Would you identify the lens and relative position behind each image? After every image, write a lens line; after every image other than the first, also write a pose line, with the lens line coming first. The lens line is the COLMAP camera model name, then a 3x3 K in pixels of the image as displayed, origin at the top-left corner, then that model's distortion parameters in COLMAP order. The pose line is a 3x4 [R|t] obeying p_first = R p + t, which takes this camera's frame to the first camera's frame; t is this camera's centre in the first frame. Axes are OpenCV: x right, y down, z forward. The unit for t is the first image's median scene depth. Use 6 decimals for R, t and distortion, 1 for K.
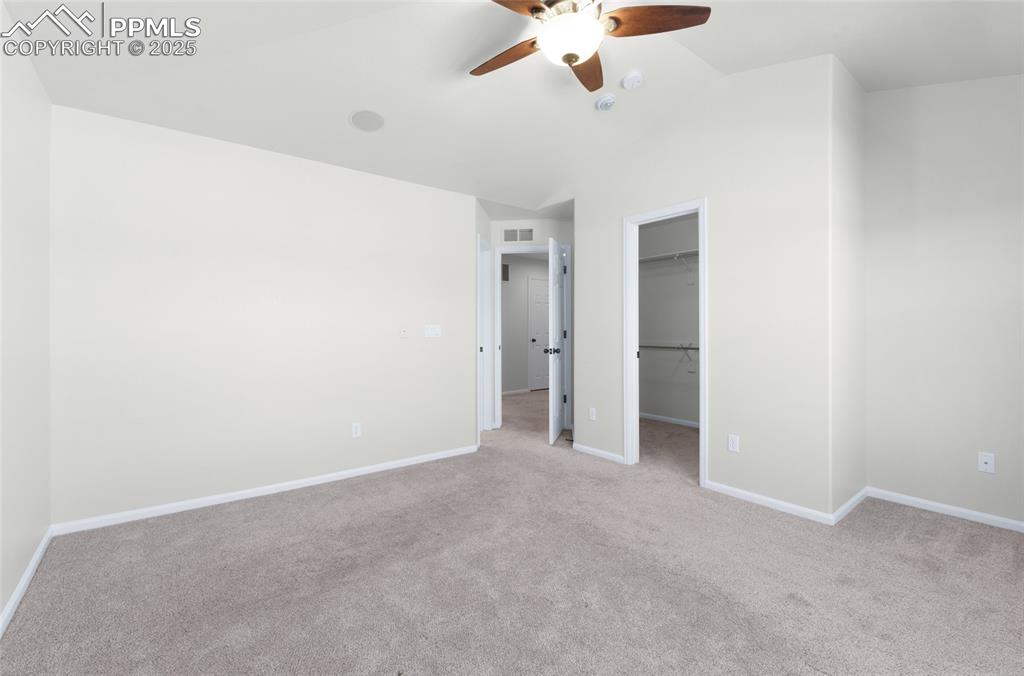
lens RADIAL K [[443.3, 0, 513.3], [0, 443.3, 326.3], [0, 0, 1]] dist [0.001512, 0.000090]
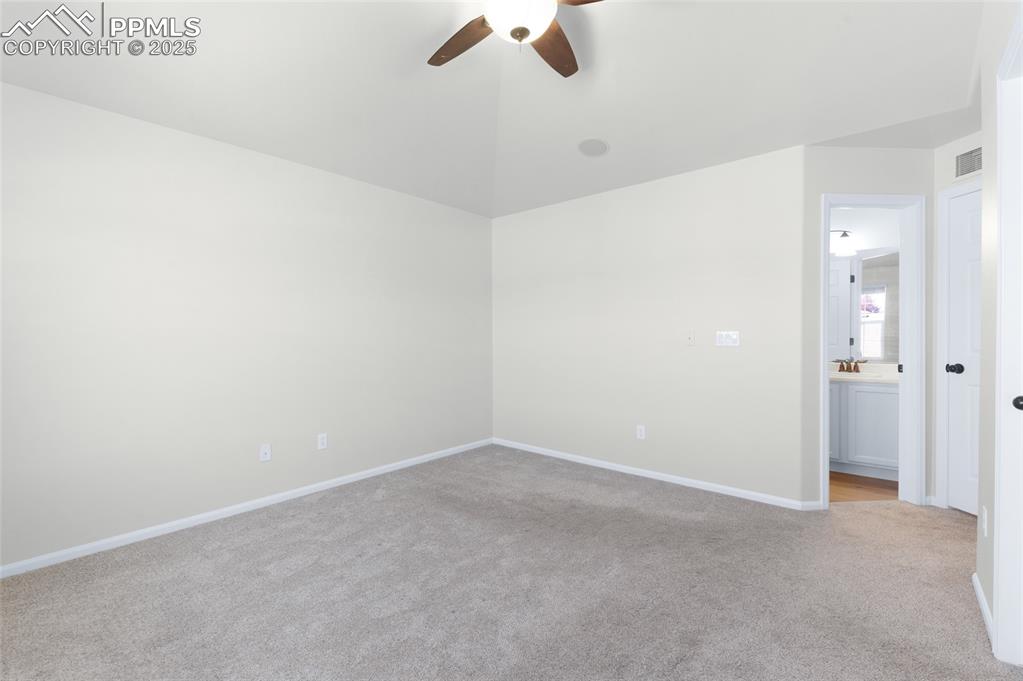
lens RADIAL K [[445.9, 0, 508.5], [0, 445.9, 341.3], [0, 0, 1]] dist [0.012651, -0.009172]
pose [[0.182454, 0.009394, -0.983170, 0.763187], [0.011314, 0.999868, 0.011653, 0.003081], [0.983149, -0.013250, 0.182324, 0.613119]]
